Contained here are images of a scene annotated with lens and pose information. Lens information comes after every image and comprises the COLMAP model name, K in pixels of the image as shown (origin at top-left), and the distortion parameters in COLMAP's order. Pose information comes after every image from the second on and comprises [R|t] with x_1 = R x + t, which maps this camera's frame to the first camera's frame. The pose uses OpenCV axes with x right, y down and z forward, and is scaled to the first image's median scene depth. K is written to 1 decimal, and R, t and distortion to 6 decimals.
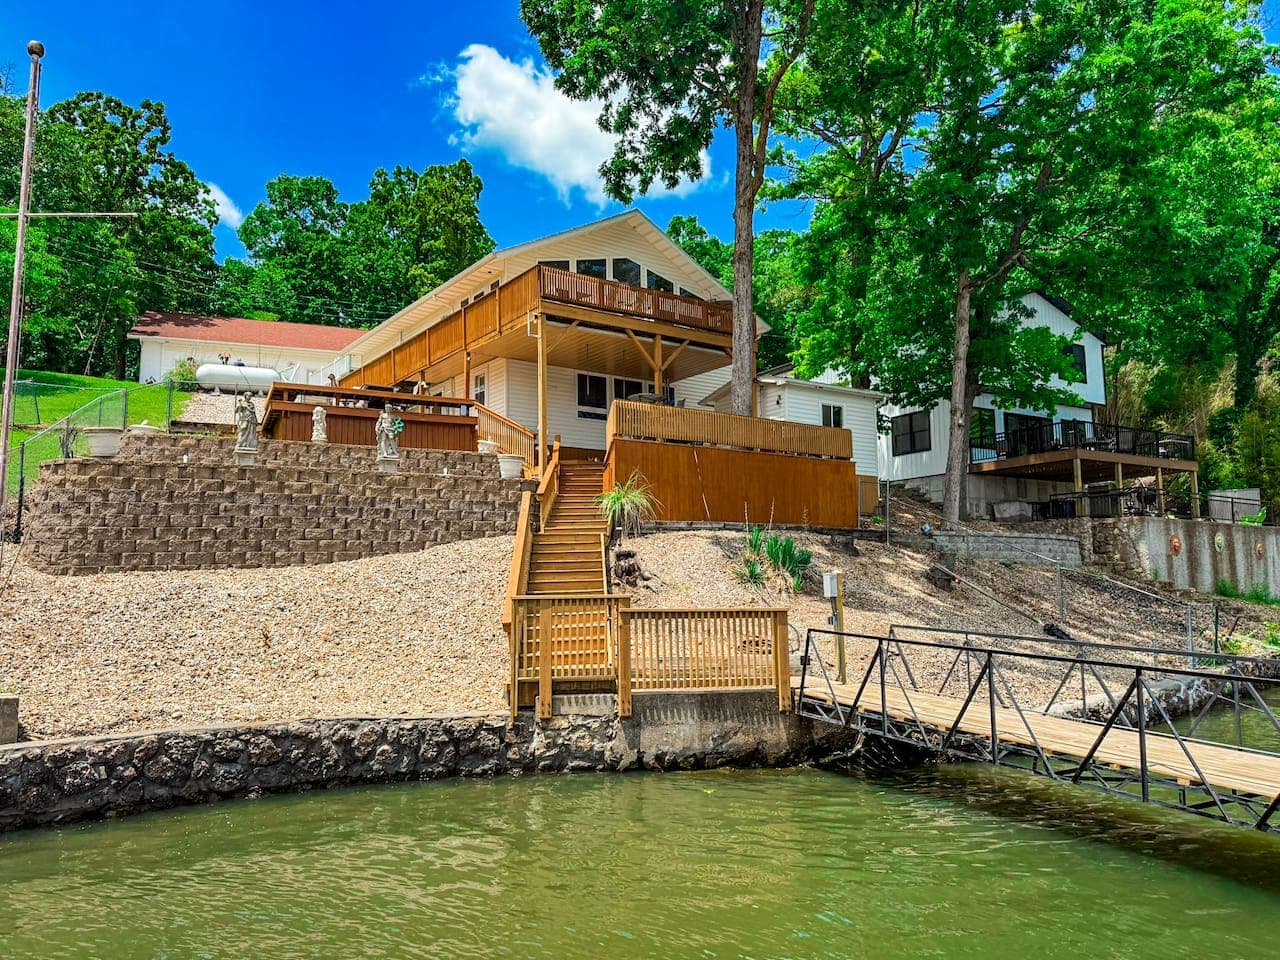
lens RADIAL K [[884.5, 0, 640.0], [0, 884.5, 480.0], [0, 0, 1]] dist [0.024404, -0.001925]
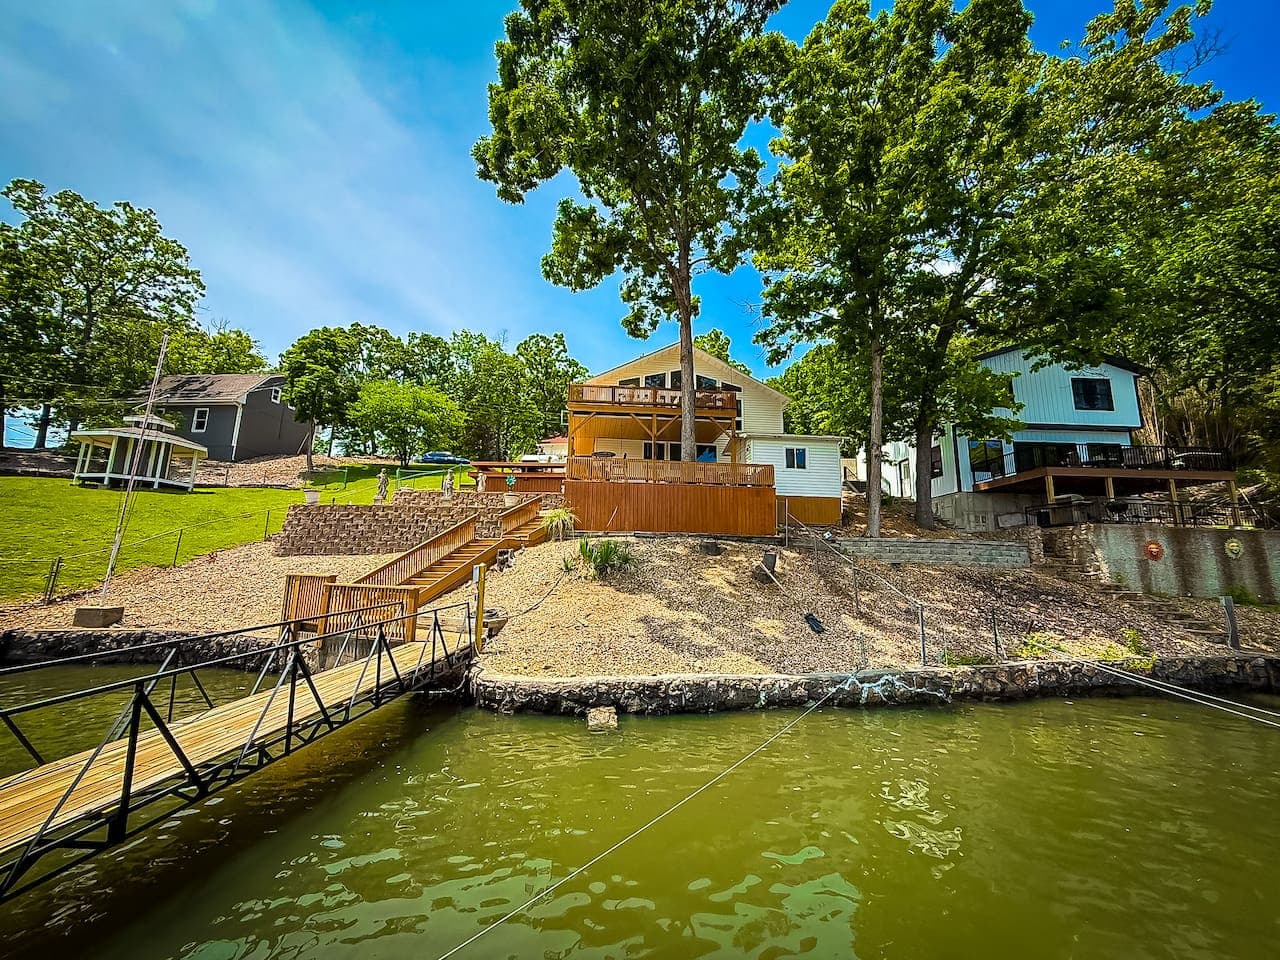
lens RADIAL K [[500.7, 0, 640.0], [0, 500.7, 480.0], [0, 0, 1]] dist [-0.001314, -0.000342]
pose [[0.867662, -0.056563, -0.493926, 0.434076], [0.027407, 0.997438, -0.066078, 0.013133], [0.496398, 0.043796, 0.866990, 0.205367]]
